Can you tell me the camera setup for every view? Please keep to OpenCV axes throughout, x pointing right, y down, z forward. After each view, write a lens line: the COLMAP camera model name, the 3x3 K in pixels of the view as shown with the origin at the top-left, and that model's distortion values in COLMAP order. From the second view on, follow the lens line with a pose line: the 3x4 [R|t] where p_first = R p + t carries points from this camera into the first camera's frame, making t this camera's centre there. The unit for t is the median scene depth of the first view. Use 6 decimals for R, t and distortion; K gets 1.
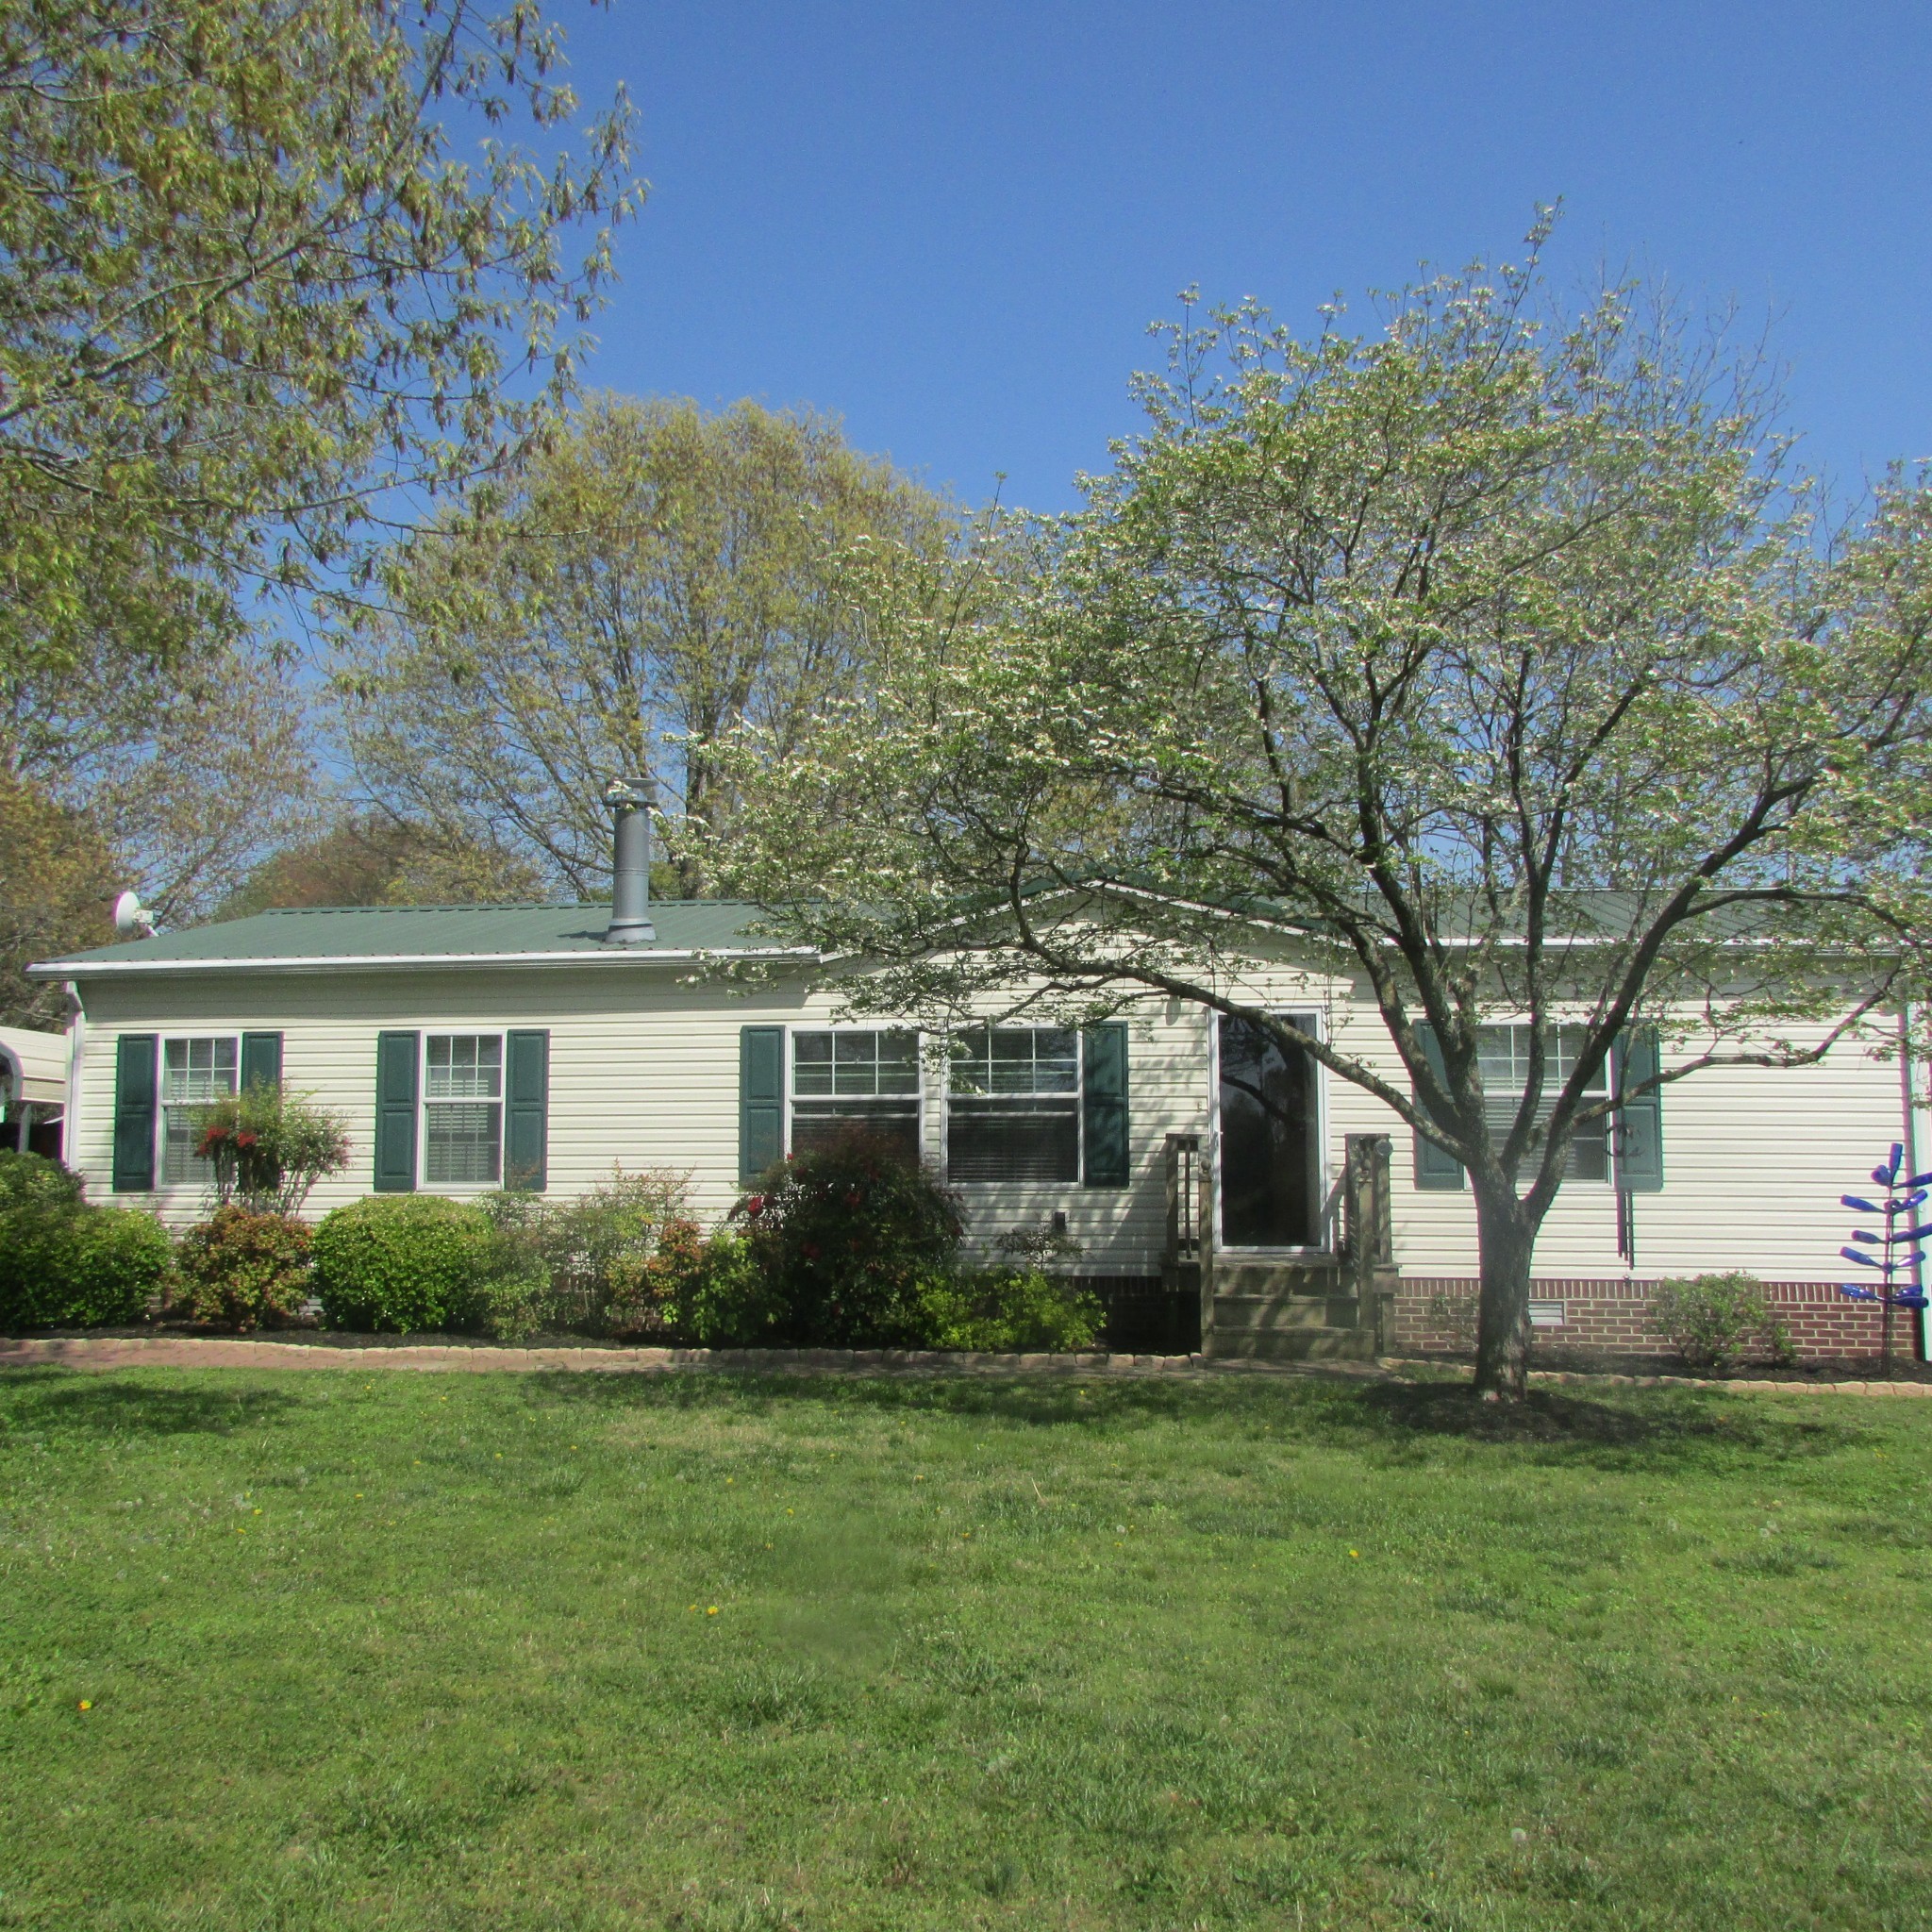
lens RADIAL K [[1863.6, 0, 966.0], [0, 1863.6, 966.0], [0, 0, 1]] dist [-0.016708, 0.028129]
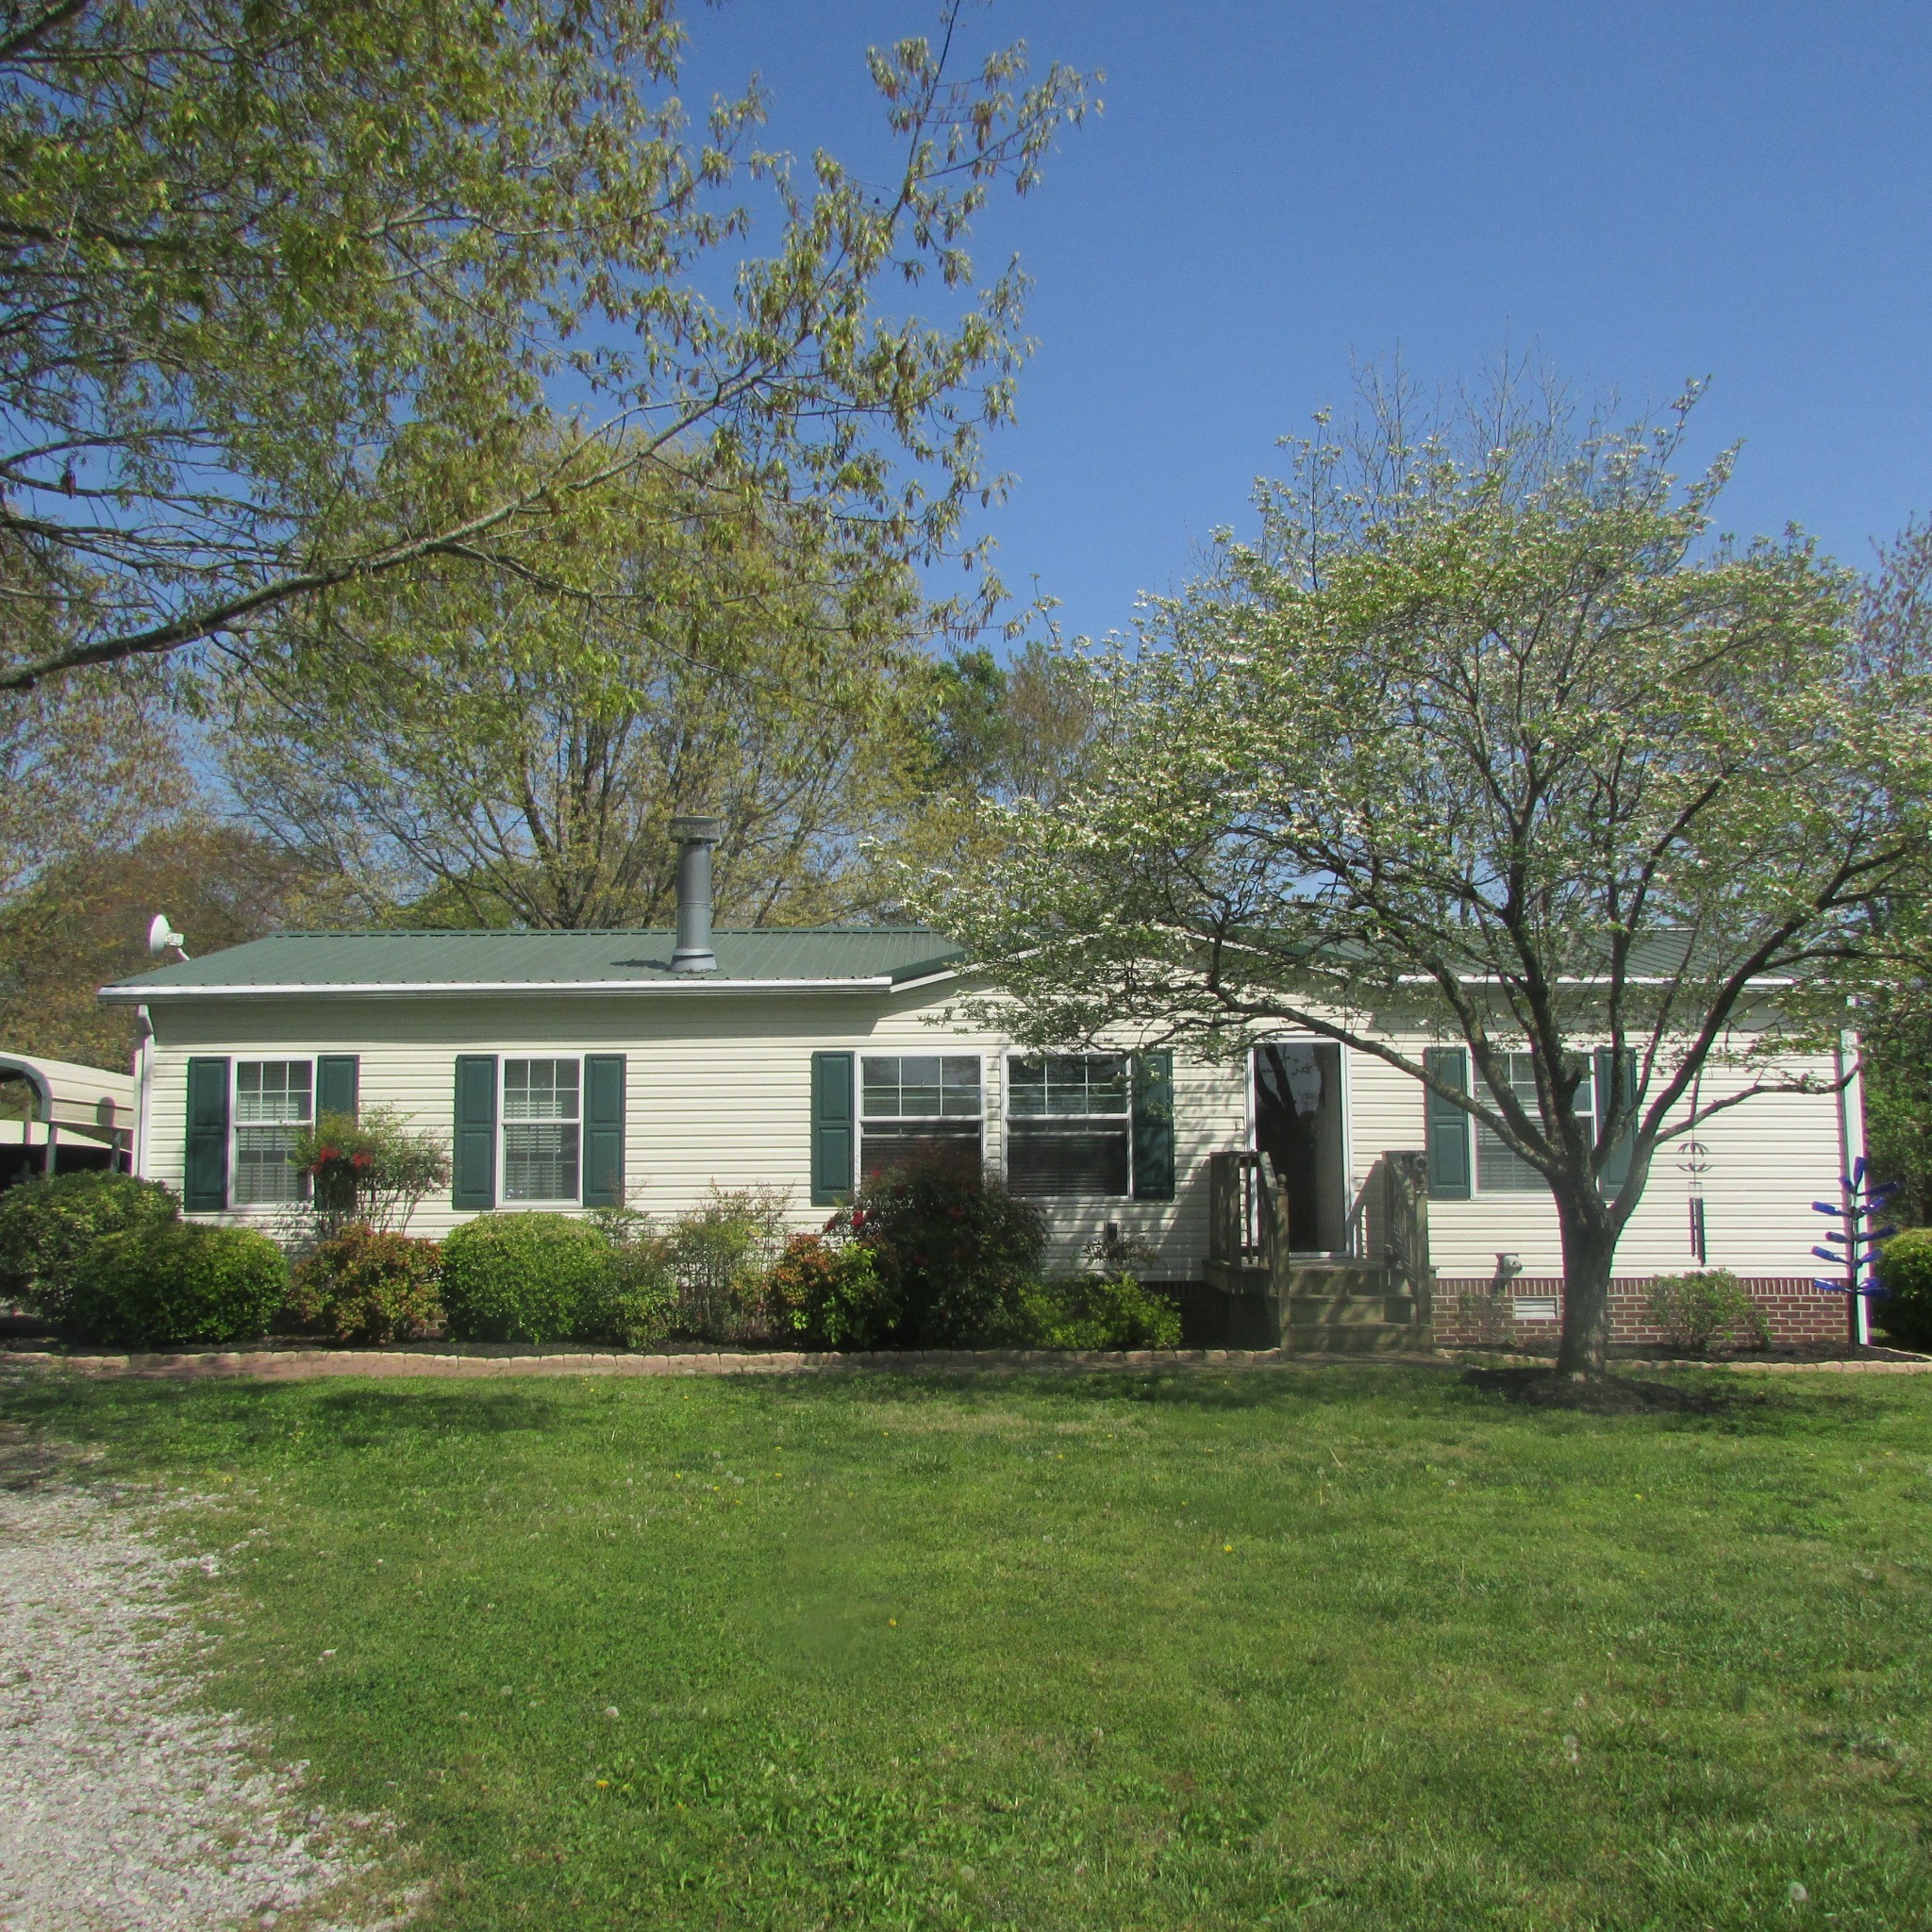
lens RADIAL K [[1864.9, 0, 966.0], [0, 1864.9, 966.0], [0, 0, 1]] dist [-0.016711, -0.005802]
pose [[0.991645, 0.008843, 0.128694, -0.173185], [-0.007977, 0.999942, -0.007248, -0.009962], [-0.128751, 0.006161, 0.991658, -0.072964]]
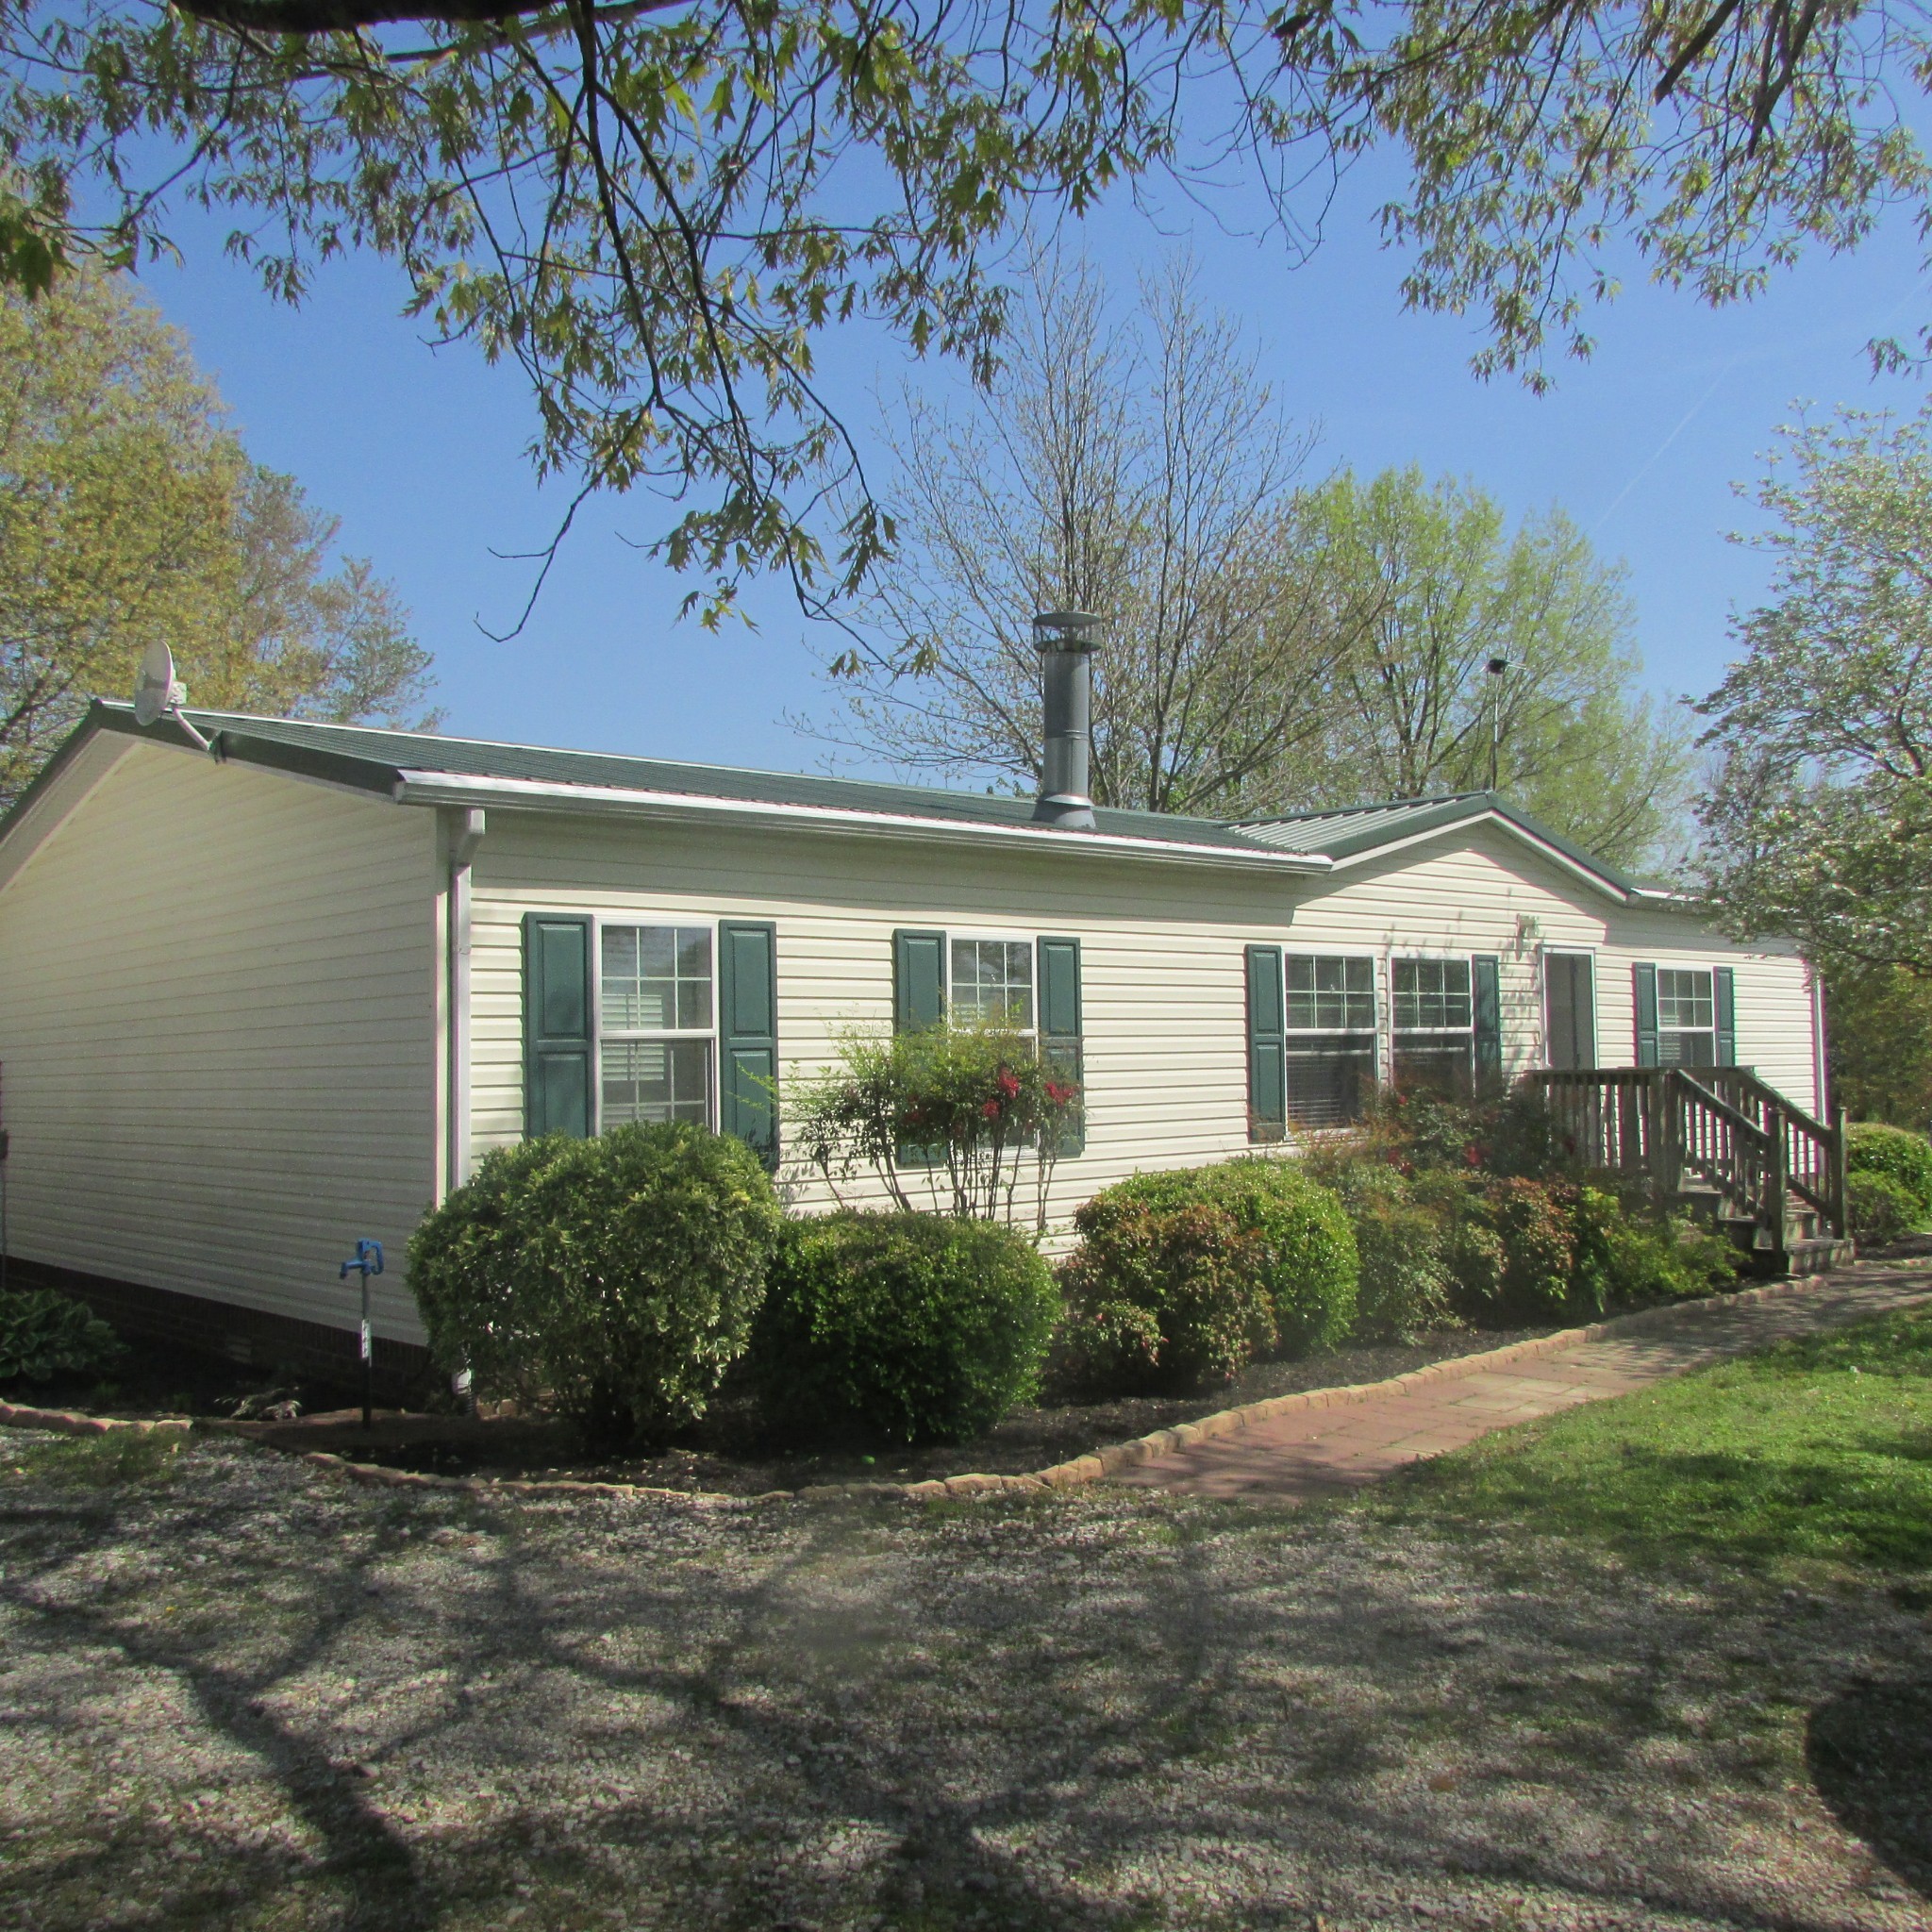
lens RADIAL K [[1854.8, 0, 989.1], [0, 1854.8, 961.2], [0, 0, 1]] dist [-0.016974, 0.011993]
pose [[0.634960, 0.033817, 0.771805, -0.837327], [-0.058051, 0.998306, 0.004017, 0.043373], [-0.770361, -0.047355, 0.635847, 0.570246]]
